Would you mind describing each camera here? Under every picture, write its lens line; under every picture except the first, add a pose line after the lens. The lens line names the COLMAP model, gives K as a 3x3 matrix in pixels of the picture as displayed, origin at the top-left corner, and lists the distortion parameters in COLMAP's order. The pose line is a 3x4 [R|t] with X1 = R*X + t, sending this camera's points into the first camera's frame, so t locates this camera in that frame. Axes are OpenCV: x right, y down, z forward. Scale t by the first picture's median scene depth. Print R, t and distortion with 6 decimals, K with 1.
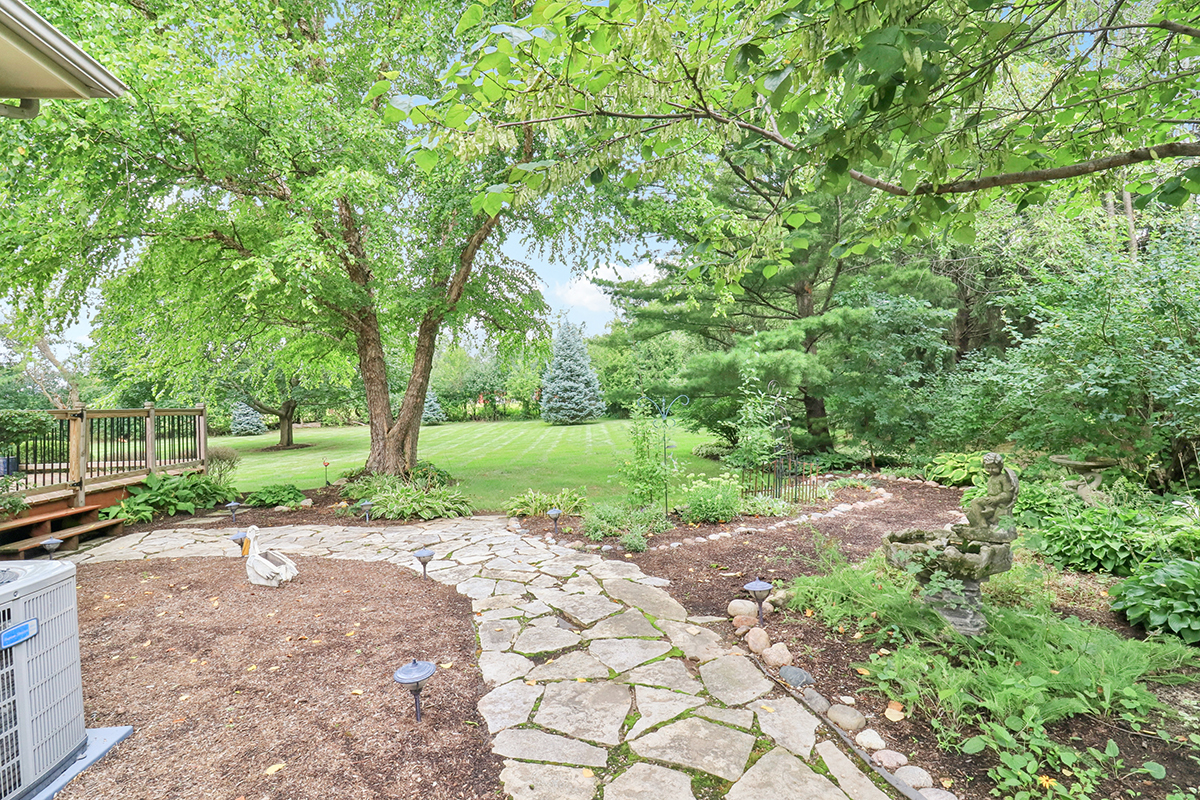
lens RADIAL K [[567.6, 0, 596.5], [0, 567.6, 404.4], [0, 0, 1]] dist [-0.023472, -0.000452]
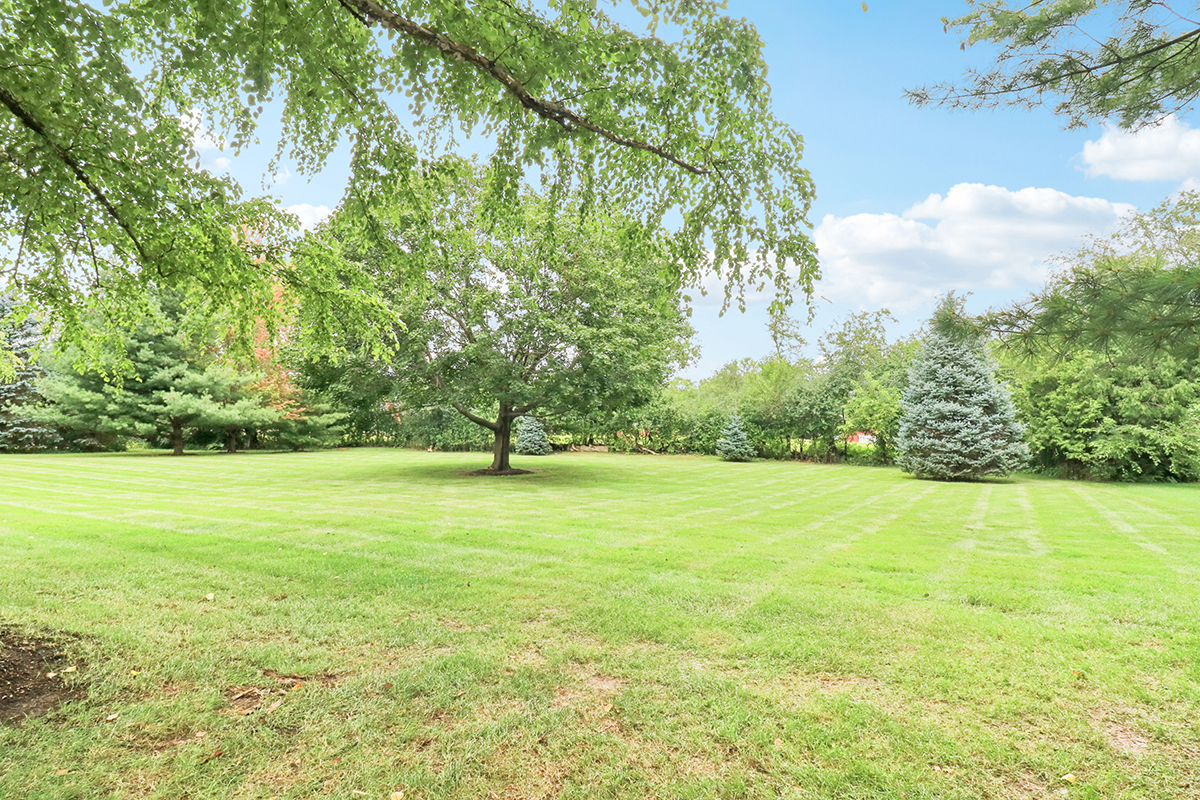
lens RADIAL K [[567.6, 0, 602.1], [0, 567.6, 397.3], [0, 0, 1]] dist [-0.023472, -0.000452]
pose [[0.800896, 0.017559, -0.598546, 0.008434], [-0.063588, 0.996412, -0.055853, 0.007106], [0.595418, 0.082793, 0.799139, 0.340637]]
